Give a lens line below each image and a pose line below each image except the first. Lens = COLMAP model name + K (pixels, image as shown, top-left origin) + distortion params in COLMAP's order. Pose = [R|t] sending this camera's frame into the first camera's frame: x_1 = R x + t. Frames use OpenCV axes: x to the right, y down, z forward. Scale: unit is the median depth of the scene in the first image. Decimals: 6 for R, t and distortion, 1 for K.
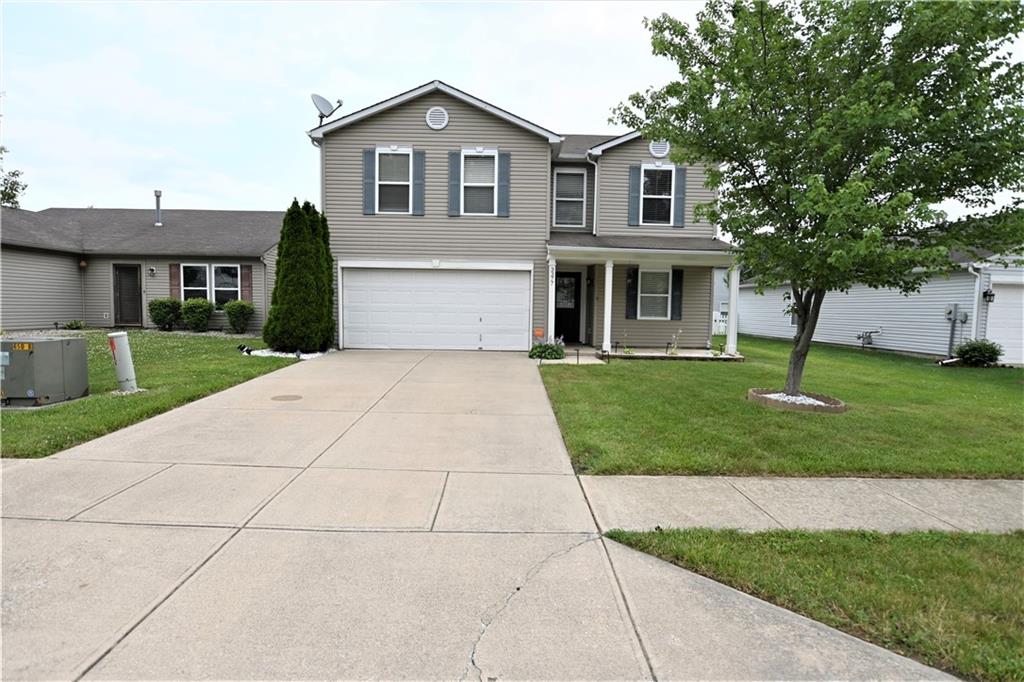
lens RADIAL K [[518.1, 0, 504.5], [0, 518.1, 341.5], [0, 0, 1]] dist [-0.020845, 0.001643]
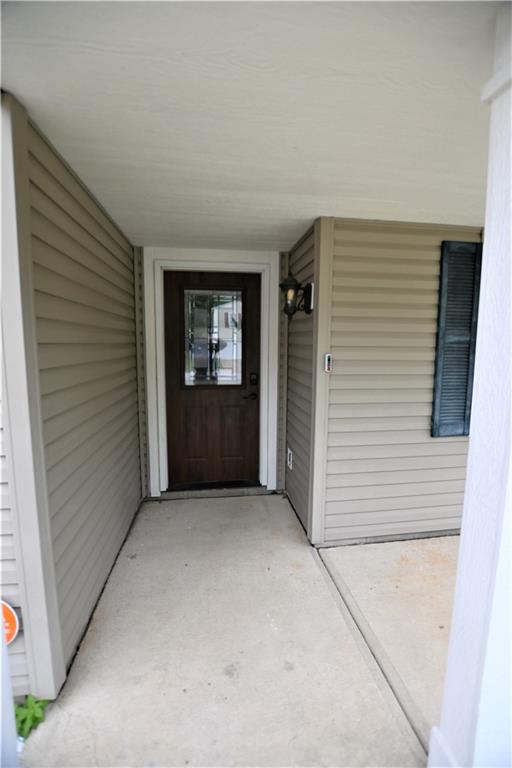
lens RADIAL K [[334.0, 0, 257.4], [0, 334.0, 383.4], [0, 0, 1]] dist [-0.029344, 0.001738]
pose [[0.992325, -0.025352, 0.121027, 0.138806], [0.018552, 0.998203, 0.056987, -0.090265], [-0.122255, -0.054304, 0.991012, 0.924468]]
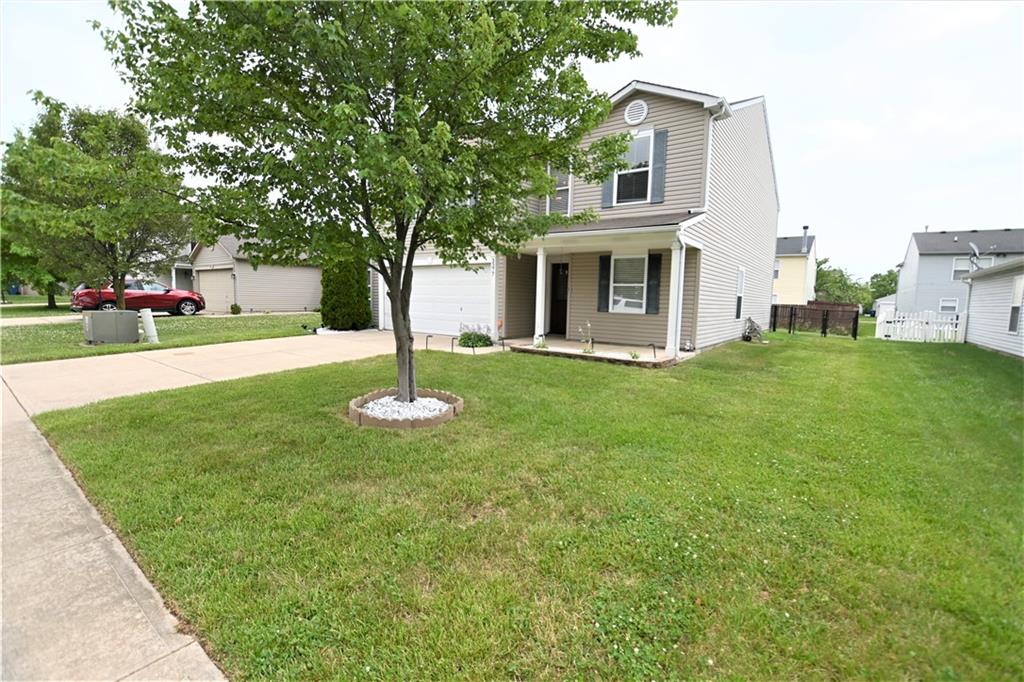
lens RADIAL K [[445.3, 0, 509.2], [0, 445.3, 338.0], [0, 0, 1]] dist [-0.029344, 0.001738]
pose [[0.789180, 0.062311, -0.610992, 0.650029], [-0.050374, 0.998055, 0.036721, -0.019774], [0.612092, 0.001798, 0.790784, 0.312685]]
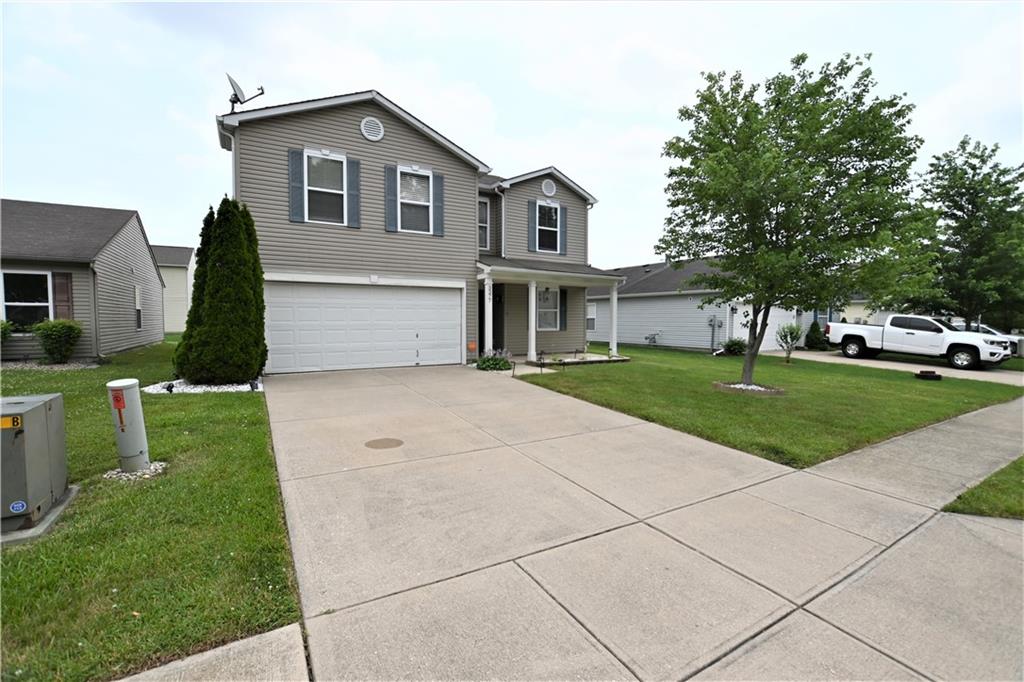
lens RADIAL K [[445.3, 0, 513.7], [0, 445.3, 341.9], [0, 0, 1]] dist [-0.029344, 0.001738]
pose [[0.865220, -0.040057, 0.499789, -0.326803], [0.044436, 0.999007, 0.003143, -0.025029], [-0.499419, 0.019489, 0.866141, 0.157377]]
